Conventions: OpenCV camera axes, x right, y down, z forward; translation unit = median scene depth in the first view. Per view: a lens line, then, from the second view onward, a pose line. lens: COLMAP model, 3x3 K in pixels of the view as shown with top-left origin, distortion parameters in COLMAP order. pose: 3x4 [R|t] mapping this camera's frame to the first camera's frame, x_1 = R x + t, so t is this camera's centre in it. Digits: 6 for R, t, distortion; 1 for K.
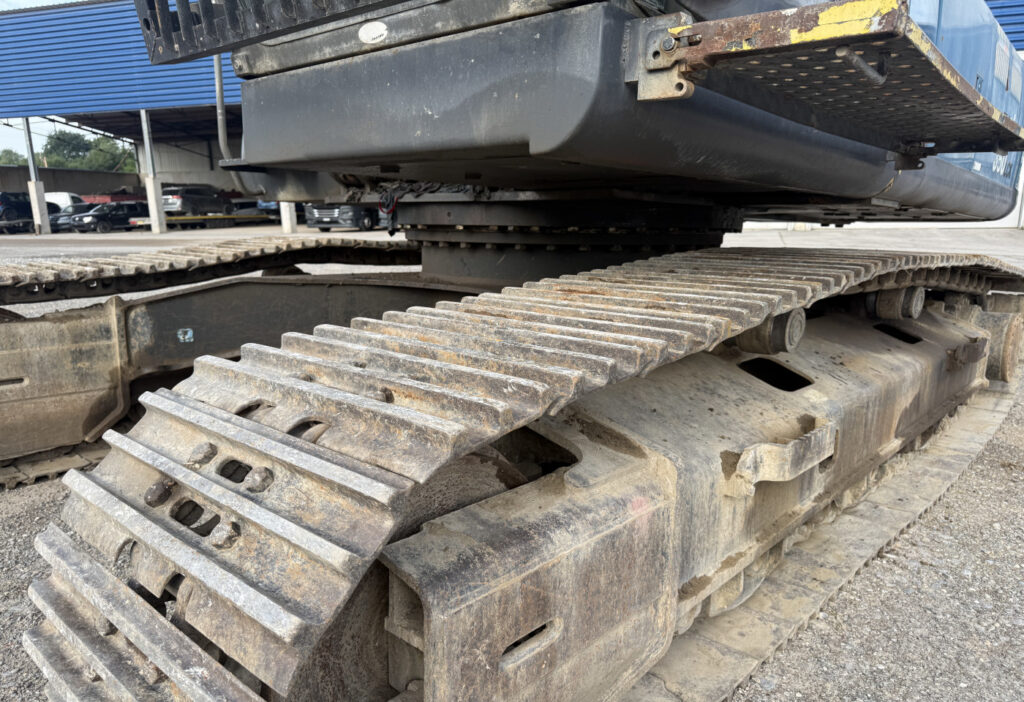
lens RADIAL K [[716.6, 0, 507.4], [0, 716.6, 319.8], [0, 0, 1]] dist [0.102842, -0.148990]
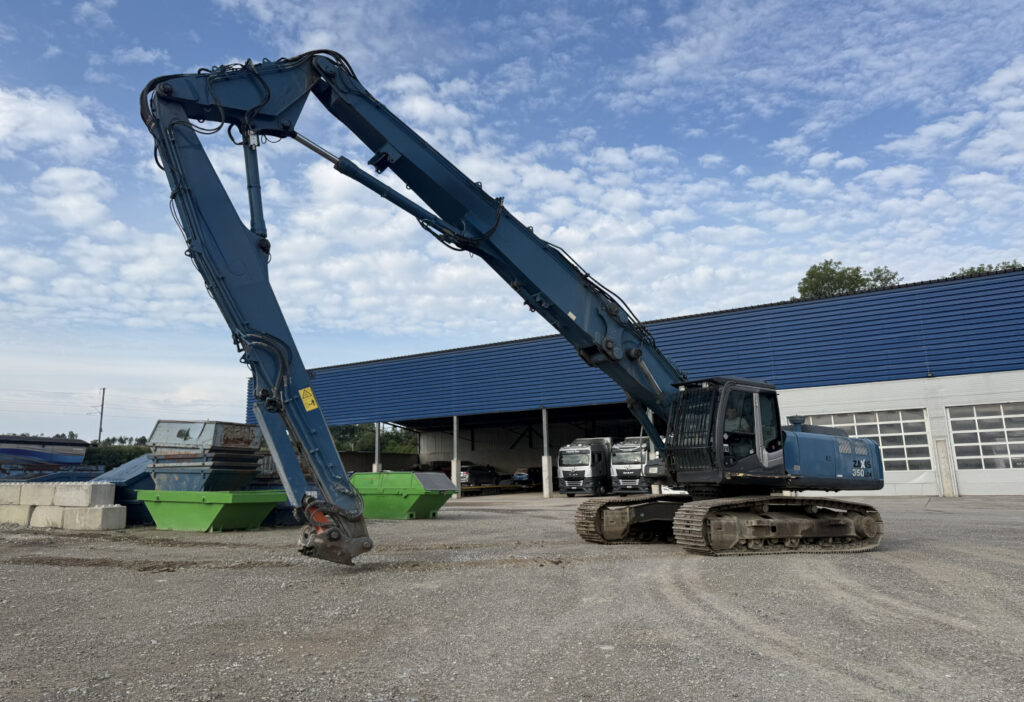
lens RADIAL K [[706.9, 0, 508.5], [0, 706.9, 391.3], [0, 0, 1]] dist [0.042144, -0.045932]
pose [[0.962277, -0.041287, -0.268921, -0.001425], [-0.032556, 0.963844, -0.264472, 0.043086], [0.270117, 0.263251, 0.926140, -0.322003]]
